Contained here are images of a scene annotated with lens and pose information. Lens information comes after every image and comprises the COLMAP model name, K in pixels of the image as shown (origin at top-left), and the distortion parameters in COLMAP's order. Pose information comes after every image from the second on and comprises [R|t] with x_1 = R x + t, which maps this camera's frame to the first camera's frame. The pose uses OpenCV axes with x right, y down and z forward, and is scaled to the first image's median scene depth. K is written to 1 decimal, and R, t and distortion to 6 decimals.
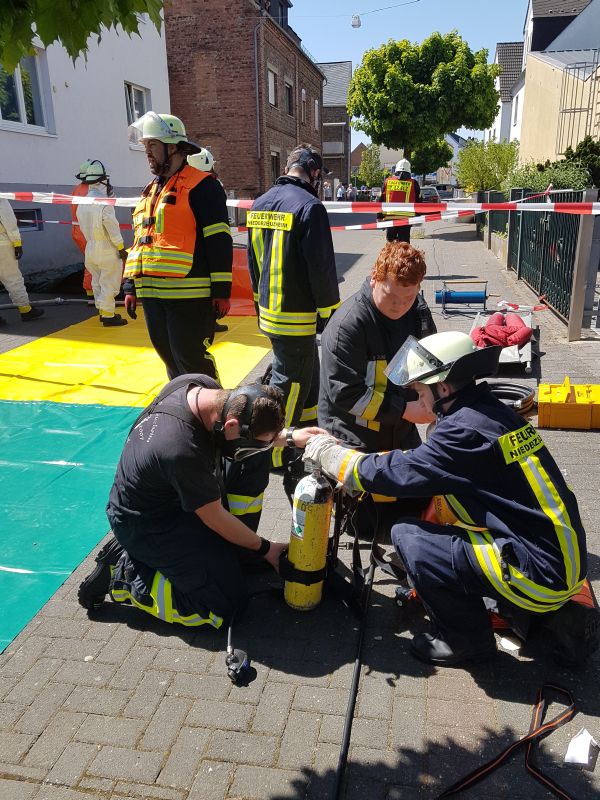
lens RADIAL K [[631.6, 0, 313.4], [0, 631.6, 386.9], [0, 0, 1]] dist [0.001798, 0.002352]
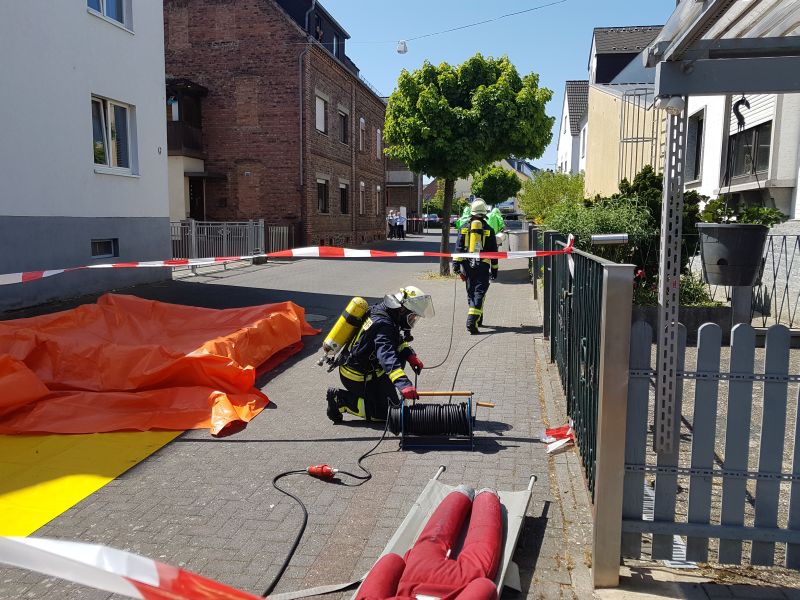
lens RADIAL K [[627.3, 0, 409.7], [0, 627.3, 294.9], [0, 0, 1]] dist [0.012000, -0.006656]
pose [[0.999840, 0.015764, 0.008493, 0.092516], [-0.014037, 0.984496, -0.174844, -0.067447], [-0.011117, 0.174697, 0.984559, 0.179824]]
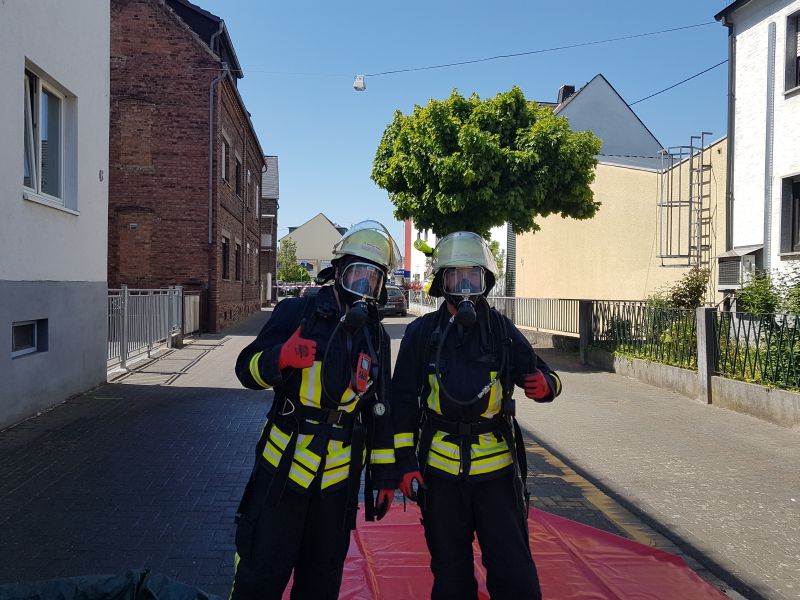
lens RADIAL K [[609.0, 0, 382.3], [0, 609.0, 302.8], [0, 0, 1]] dist [0.008167, -0.007135]
pose [[0.955058, 0.024873, 0.295375, -0.141478], [0.055434, 0.963906, -0.260406, -0.146562], [-0.291191, 0.265077, 0.919207, 0.449818]]
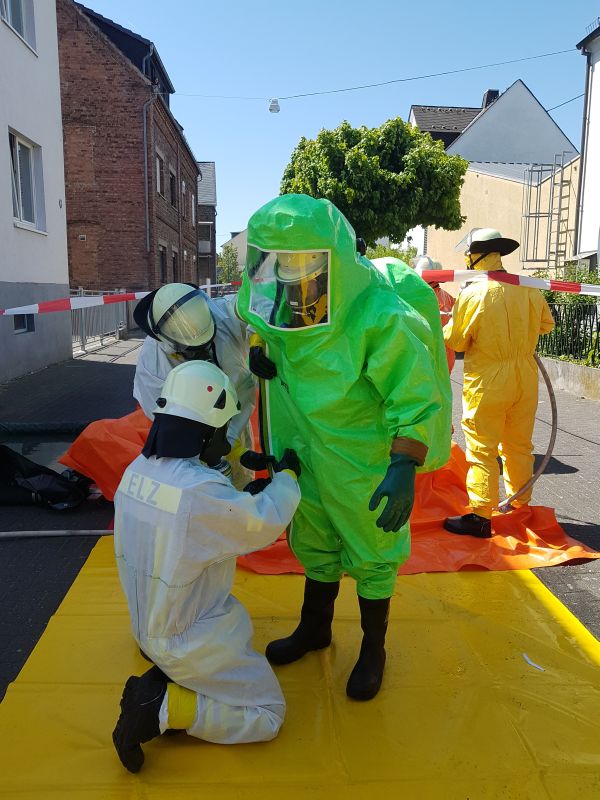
lens RADIAL K [[618.8, 0, 307.8], [0, 618.8, 395.8], [0, 0, 1]] dist [-0.003038, -0.004027]
pose [[0.966426, -0.015223, 0.256493, -0.131946], [0.049285, 0.990690, -0.126902, -0.085520], [-0.252173, 0.135283, 0.958179, 0.270771]]
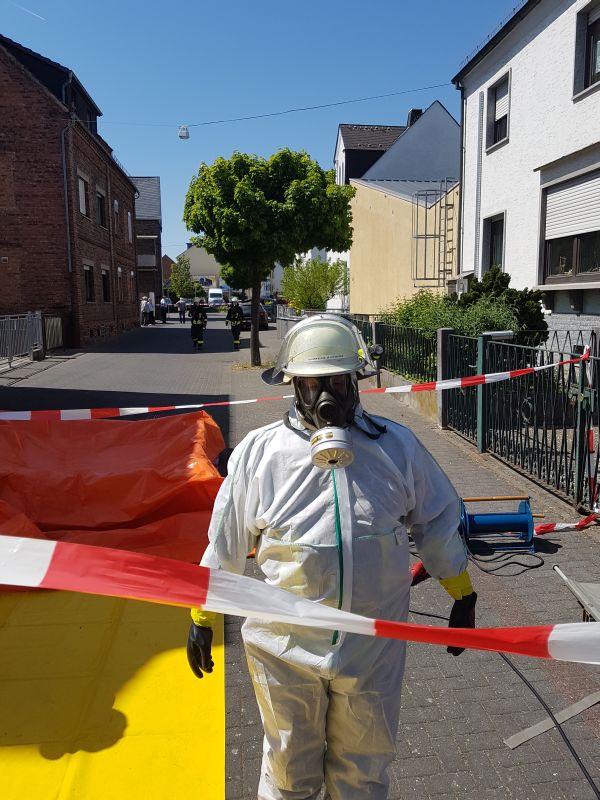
lens RADIAL K [[615.9, 0, 307.2], [0, 615.9, 386.7], [0, 0, 1]] dist [0.014734, -0.009879]
pose [[0.953691, -0.032455, 0.299034, -0.048585], [0.079376, 0.986076, -0.146129, -0.087056], [-0.290127, 0.163098, 0.942987, 0.201290]]
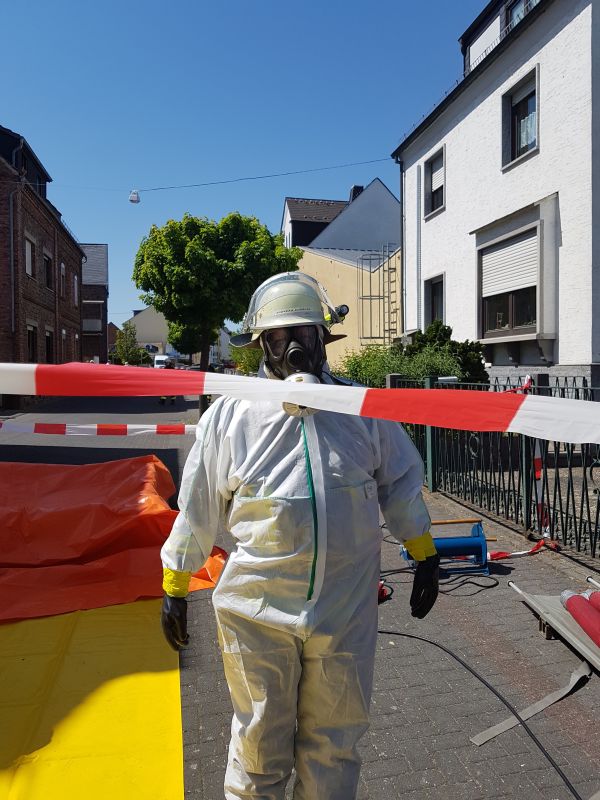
lens RADIAL K [[615.9, 0, 307.2], [0, 615.9, 386.7], [0, 0, 1]] dist [0.014734, -0.009879]
pose [[0.923810, 0.000838, 0.382851, -0.054506], [0.101833, 0.963437, -0.247830, -0.068025], [-0.369060, 0.267934, 0.889947, 0.202860]]
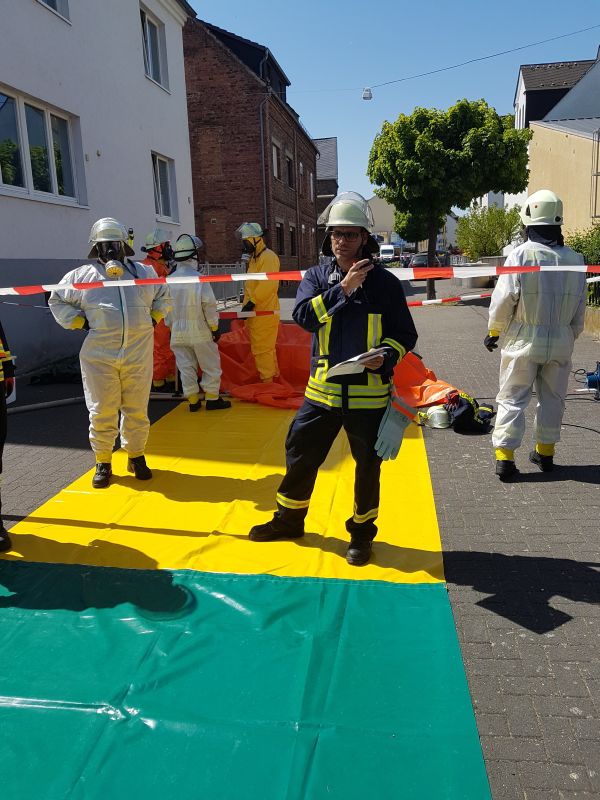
lens RADIAL K [[627.3, 0, 296.2], [0, 627.3, 375.5], [0, 0, 1]] dist [0.012000, -0.006656]
pose [[0.999486, -0.026785, 0.017610, -0.087022], [0.028708, 0.992358, -0.120005, -0.027572], [-0.014261, 0.120449, 0.992617, 0.087860]]
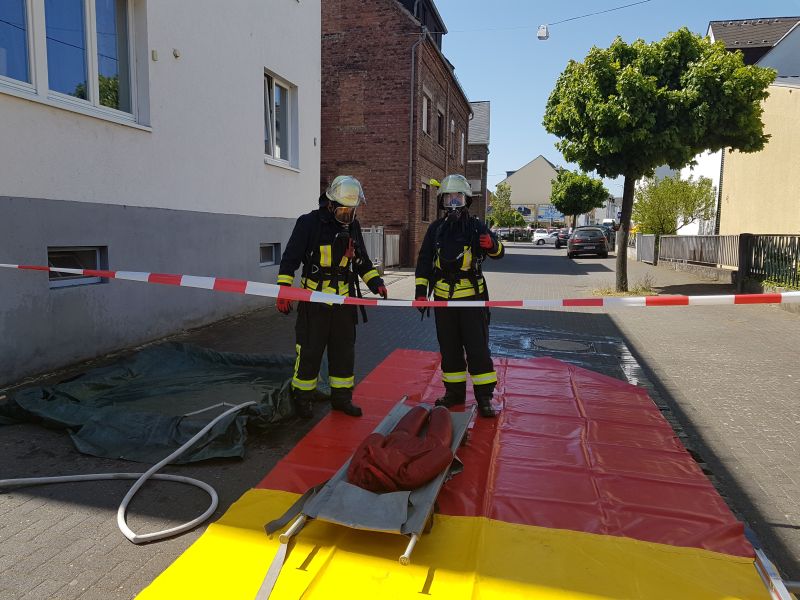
lens RADIAL K [[618.8, 0, 379.2], [0, 618.8, 310.1], [0, 0, 1]] dist [-0.003038, -0.004027]
pose [[0.997441, 0.033153, -0.063349, -0.097228], [-0.043487, 0.984580, -0.169442, -0.091069], [0.056754, 0.171763, 0.983502, 0.308635]]
